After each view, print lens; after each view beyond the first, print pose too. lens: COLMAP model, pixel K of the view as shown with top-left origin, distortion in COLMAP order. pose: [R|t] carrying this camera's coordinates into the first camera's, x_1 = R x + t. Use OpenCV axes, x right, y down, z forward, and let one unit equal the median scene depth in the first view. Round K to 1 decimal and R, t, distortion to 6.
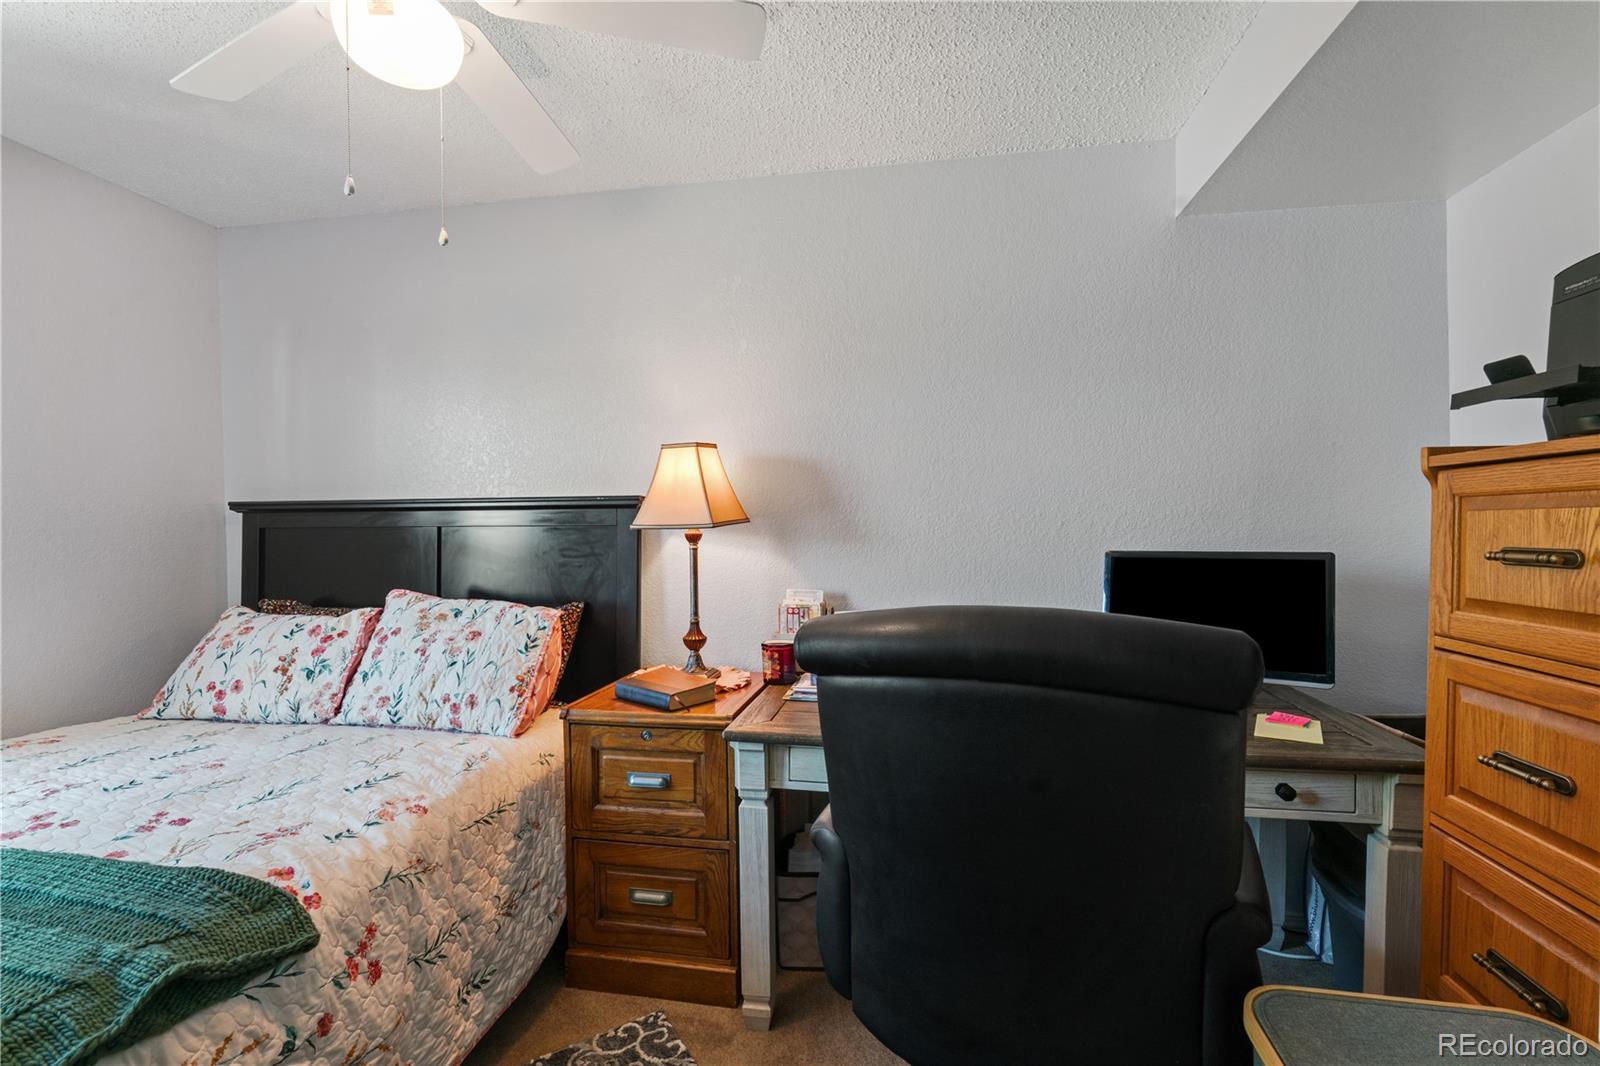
lens RADIAL K [[706.7, 0, 801.2], [0, 706.7, 536.1], [0, 0, 1]] dist [-0.004360, -0.001977]
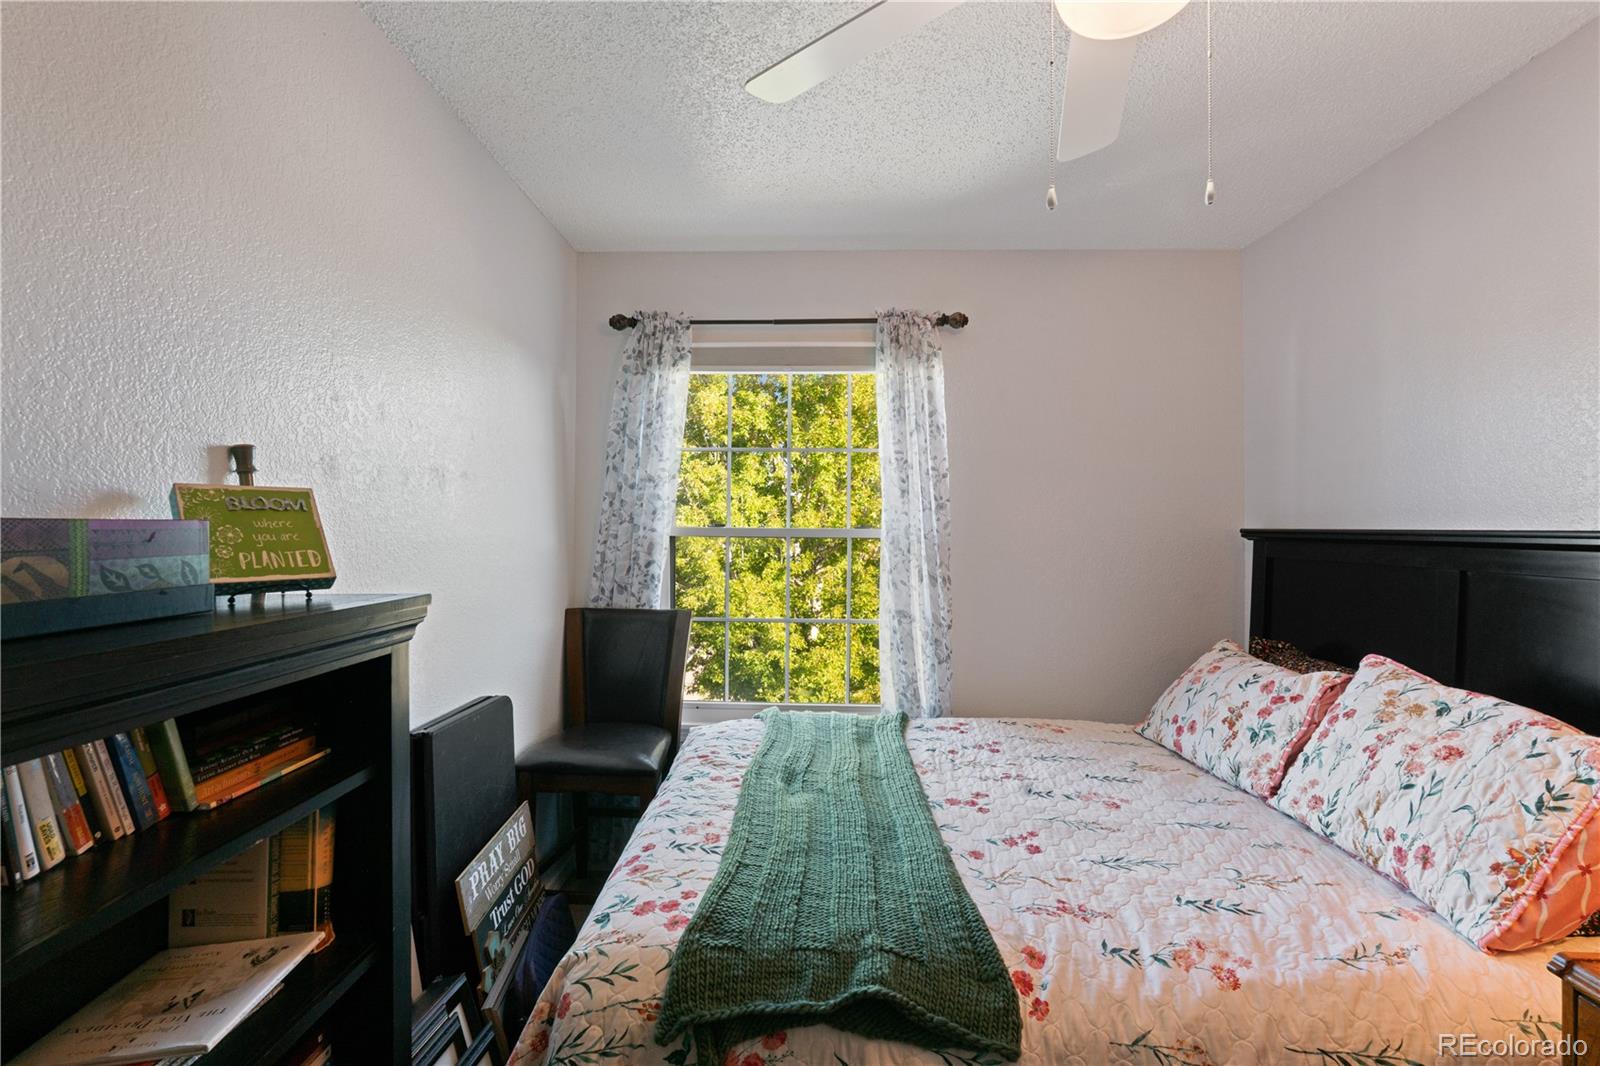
lens RADIAL K [[706.7, 0, 801.2], [0, 706.7, 536.1], [0, 0, 1]] dist [-0.004360, -0.001977]
pose [[0.116513, 0.018903, -0.993009, 0.090685], [-0.014540, 0.999744, 0.017325, -0.056991], [0.993083, 0.012420, 0.116758, 0.354077]]
